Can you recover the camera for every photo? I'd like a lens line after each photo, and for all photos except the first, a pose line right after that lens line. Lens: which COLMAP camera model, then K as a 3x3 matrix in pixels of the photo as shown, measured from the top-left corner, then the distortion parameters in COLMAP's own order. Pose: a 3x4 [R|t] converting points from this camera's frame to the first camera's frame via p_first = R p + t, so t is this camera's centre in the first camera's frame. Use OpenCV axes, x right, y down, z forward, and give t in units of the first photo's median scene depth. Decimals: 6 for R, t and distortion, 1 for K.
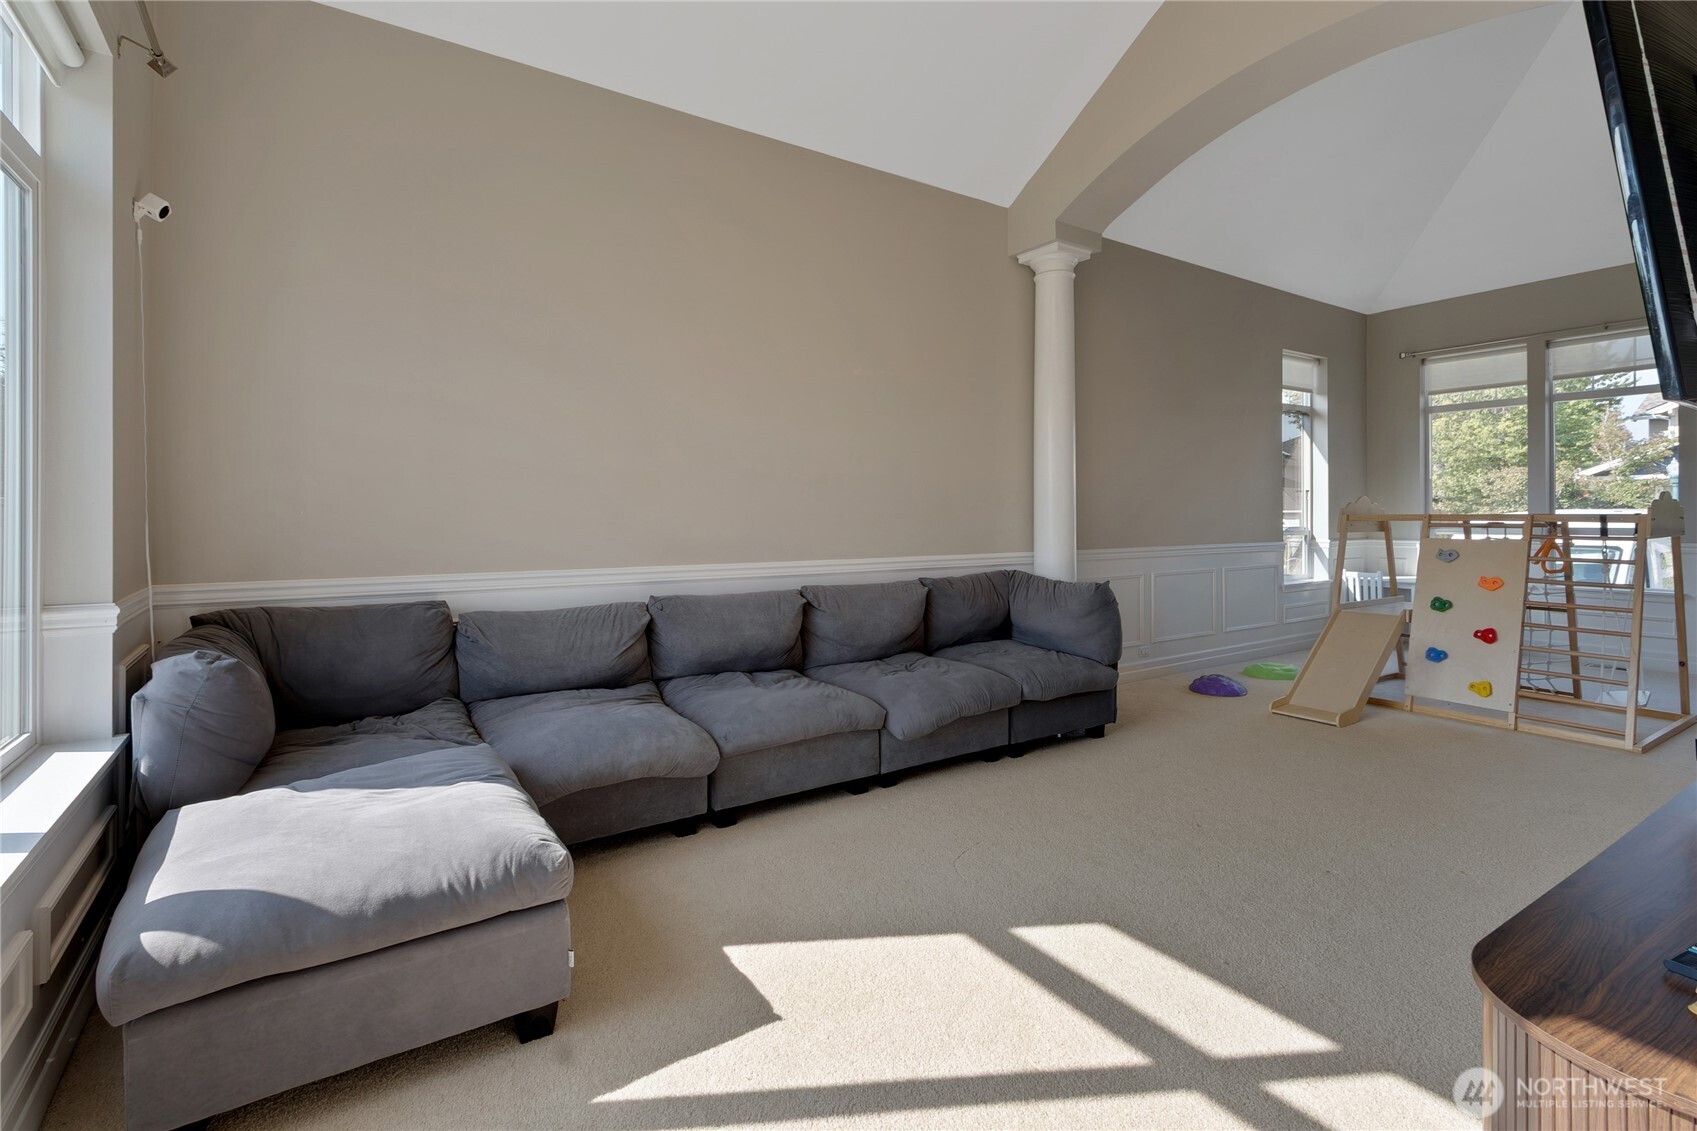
lens RADIAL K [[784.6, 0, 839.8], [0, 784.6, 516.1], [0, 0, 1]] dist [0.002208, 0.000372]
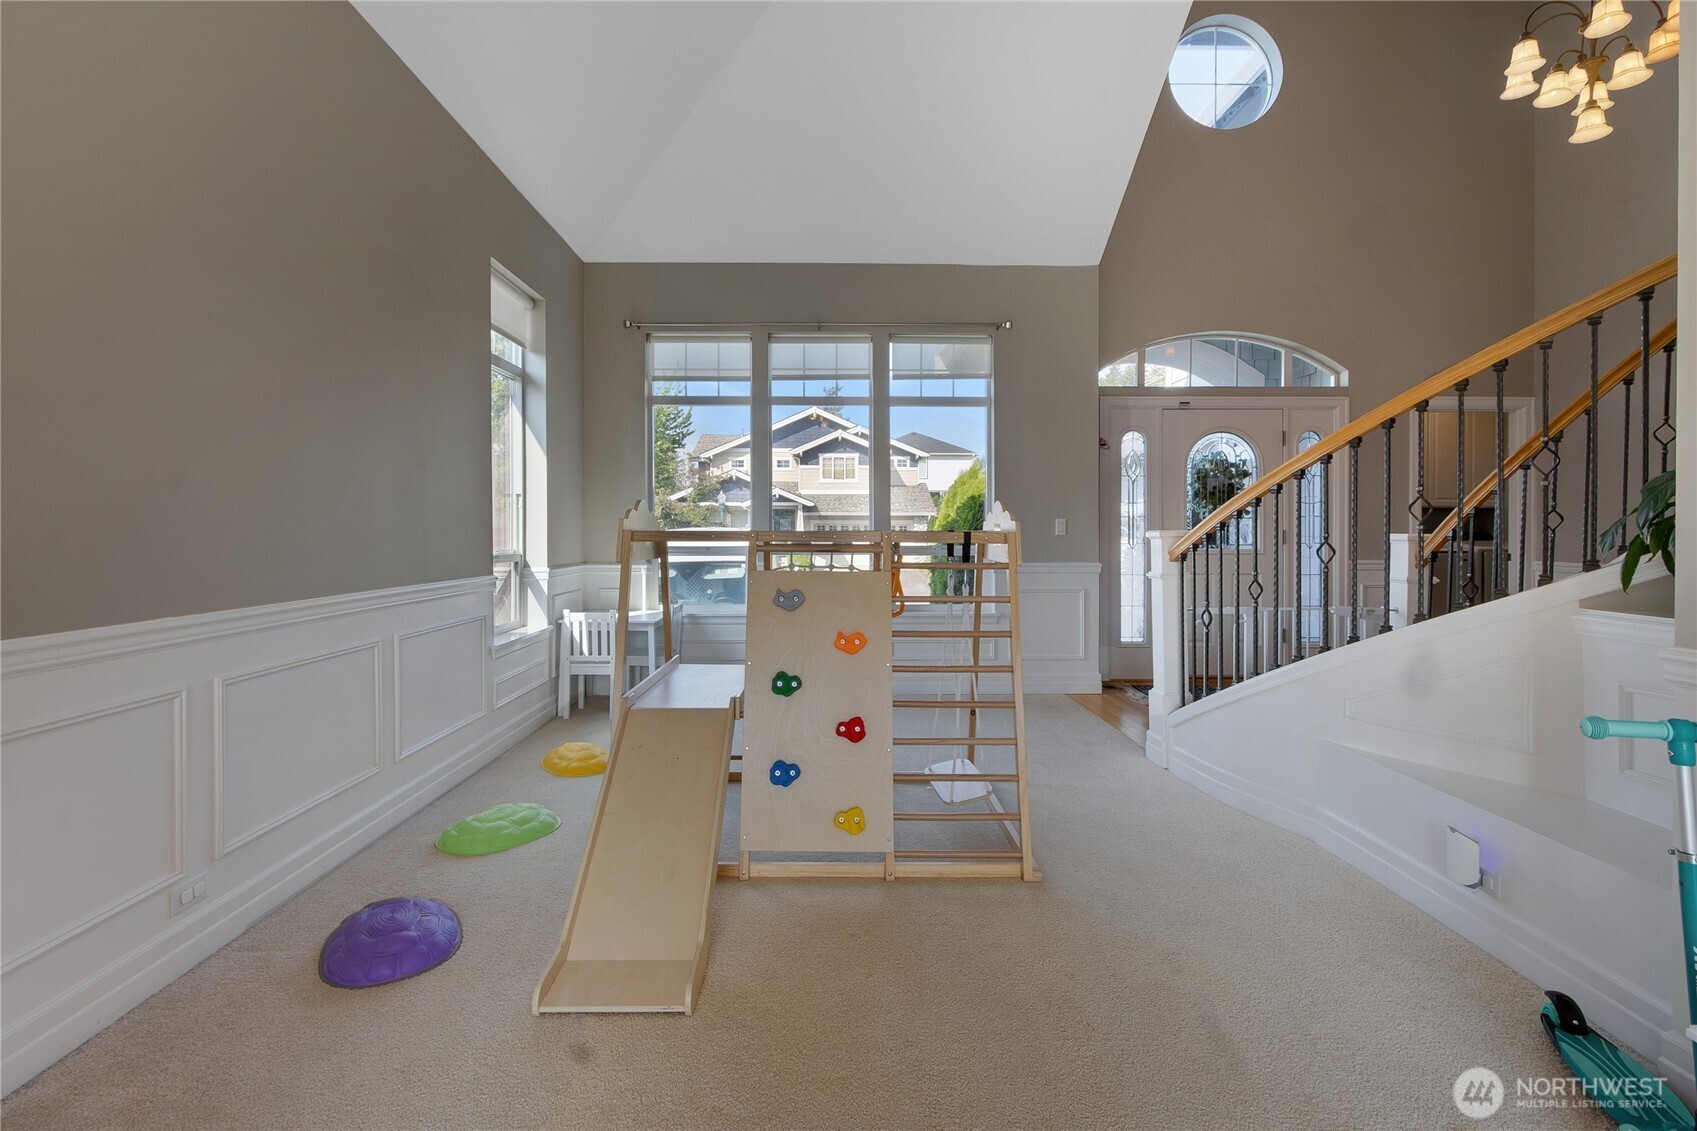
lens RADIAL K [[788.3, 0, 841.9], [0, 788.3, 543.9], [0, 0, 1]] dist [0.001099, 0.000482]
pose [[0.545299, -0.011246, 0.838166, 0.188976], [-0.000533, 0.999905, 0.013763, -0.000502], [-0.838241, -0.007952, 0.545241, 0.414960]]
